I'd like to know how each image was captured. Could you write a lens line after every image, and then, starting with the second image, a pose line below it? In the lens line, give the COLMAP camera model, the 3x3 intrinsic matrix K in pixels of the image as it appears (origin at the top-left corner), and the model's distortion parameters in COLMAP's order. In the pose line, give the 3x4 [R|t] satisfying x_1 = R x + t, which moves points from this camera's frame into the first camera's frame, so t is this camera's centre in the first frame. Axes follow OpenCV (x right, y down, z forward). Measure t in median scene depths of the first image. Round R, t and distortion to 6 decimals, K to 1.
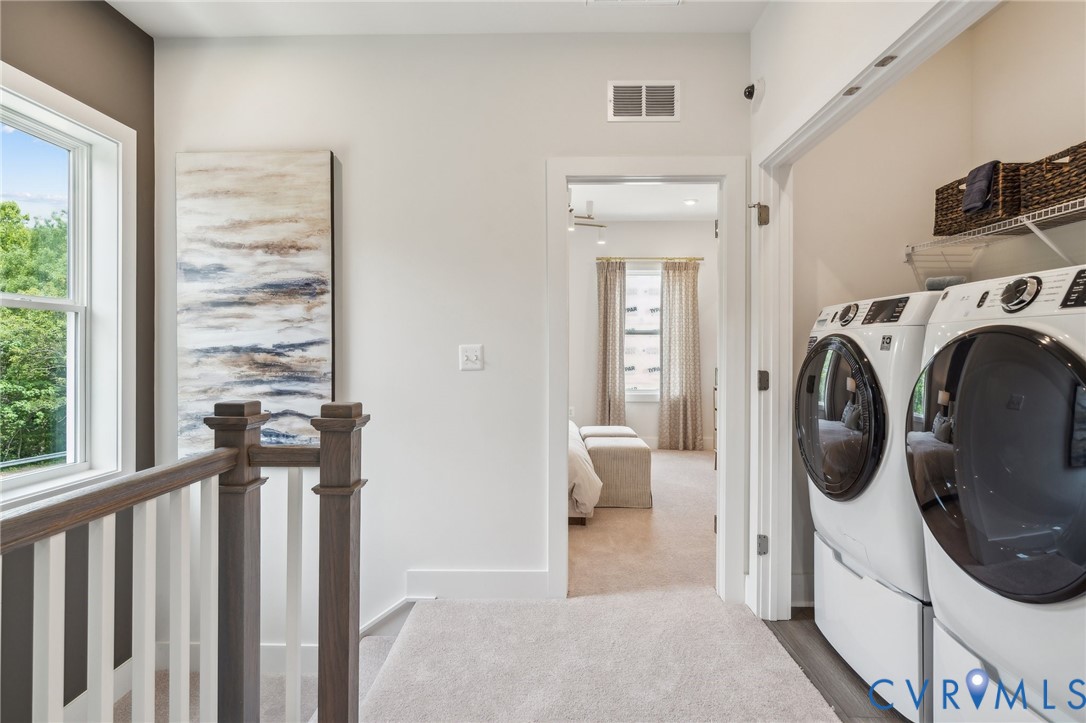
lens RADIAL K [[566.7, 0, 541.4], [0, 566.7, 355.8], [0, 0, 1]] dist [0.002353, 0.003021]
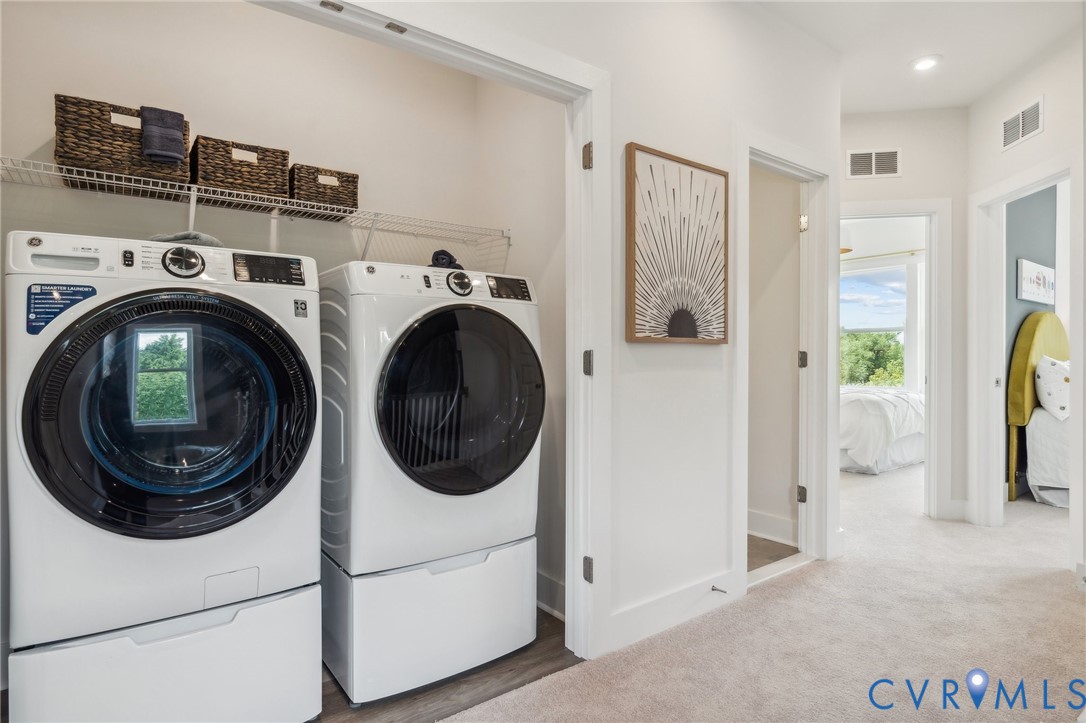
lens RADIAL K [[559.9, 0, 542.2], [0, 559.9, 358.3], [0, 0, 1]] dist [-0.020762, -0.000266]
pose [[-0.590114, -0.002823, 0.807315, -0.280948], [0.004216, 0.999969, 0.006579, 0.046818], [-0.807309, 0.007285, -0.590085, 1.160031]]
